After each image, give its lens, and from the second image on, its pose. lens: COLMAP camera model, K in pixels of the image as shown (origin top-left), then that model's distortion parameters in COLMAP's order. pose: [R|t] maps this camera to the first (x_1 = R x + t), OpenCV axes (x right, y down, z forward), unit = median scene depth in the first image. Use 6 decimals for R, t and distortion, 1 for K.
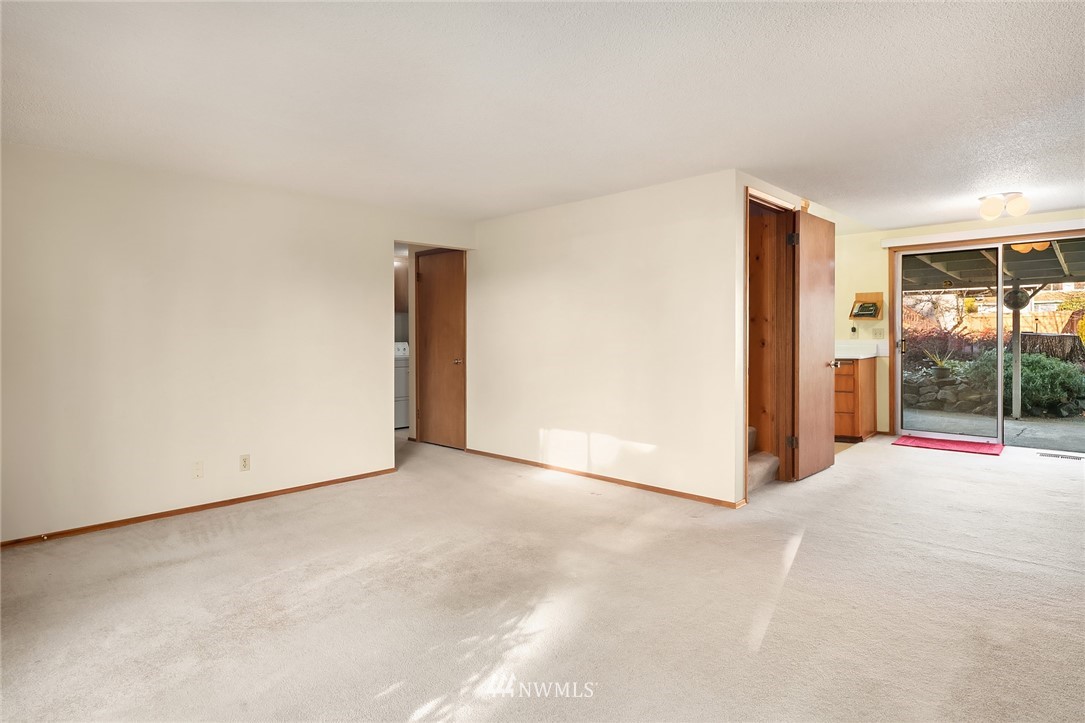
lens RADIAL K [[588.1, 0, 541.9], [0, 588.1, 341.1], [0, 0, 1]] dist [0.005078, -0.006165]
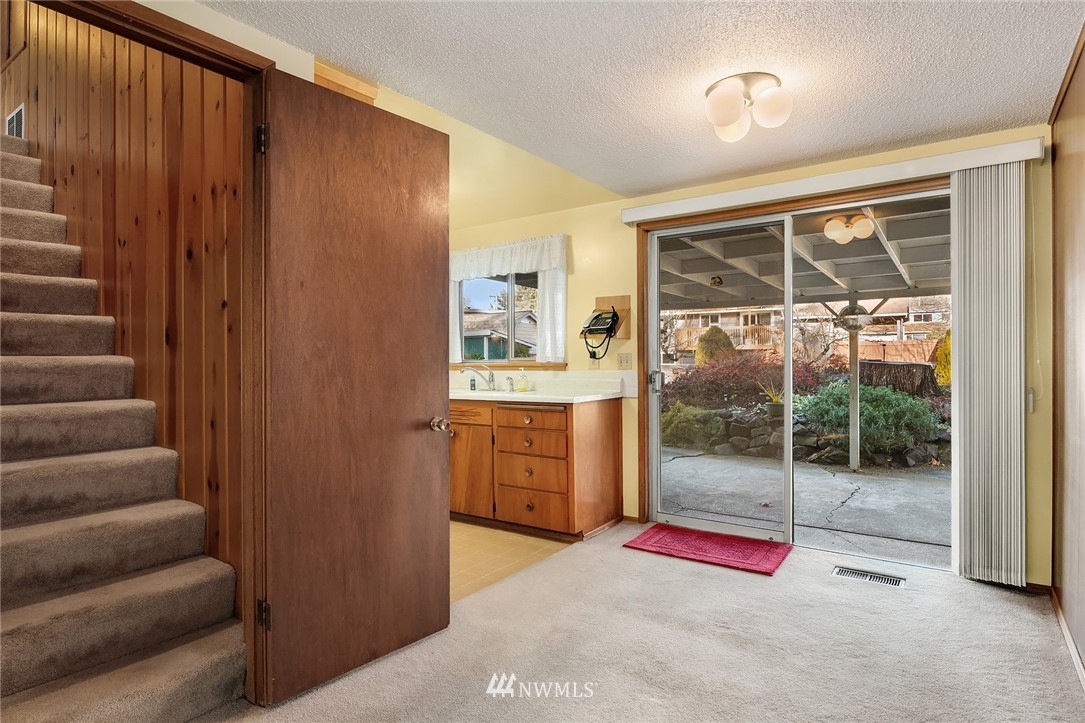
lens RADIAL K [[588.1, 0, 545.1], [0, 588.1, 364.7], [0, 0, 1]] dist [0.005078, -0.006165]
pose [[0.990317, 0.004320, 0.138757, 0.281407], [-0.003783, 0.999984, -0.004137, -0.004270], [-0.138772, 0.003573, 0.990318, 0.272660]]
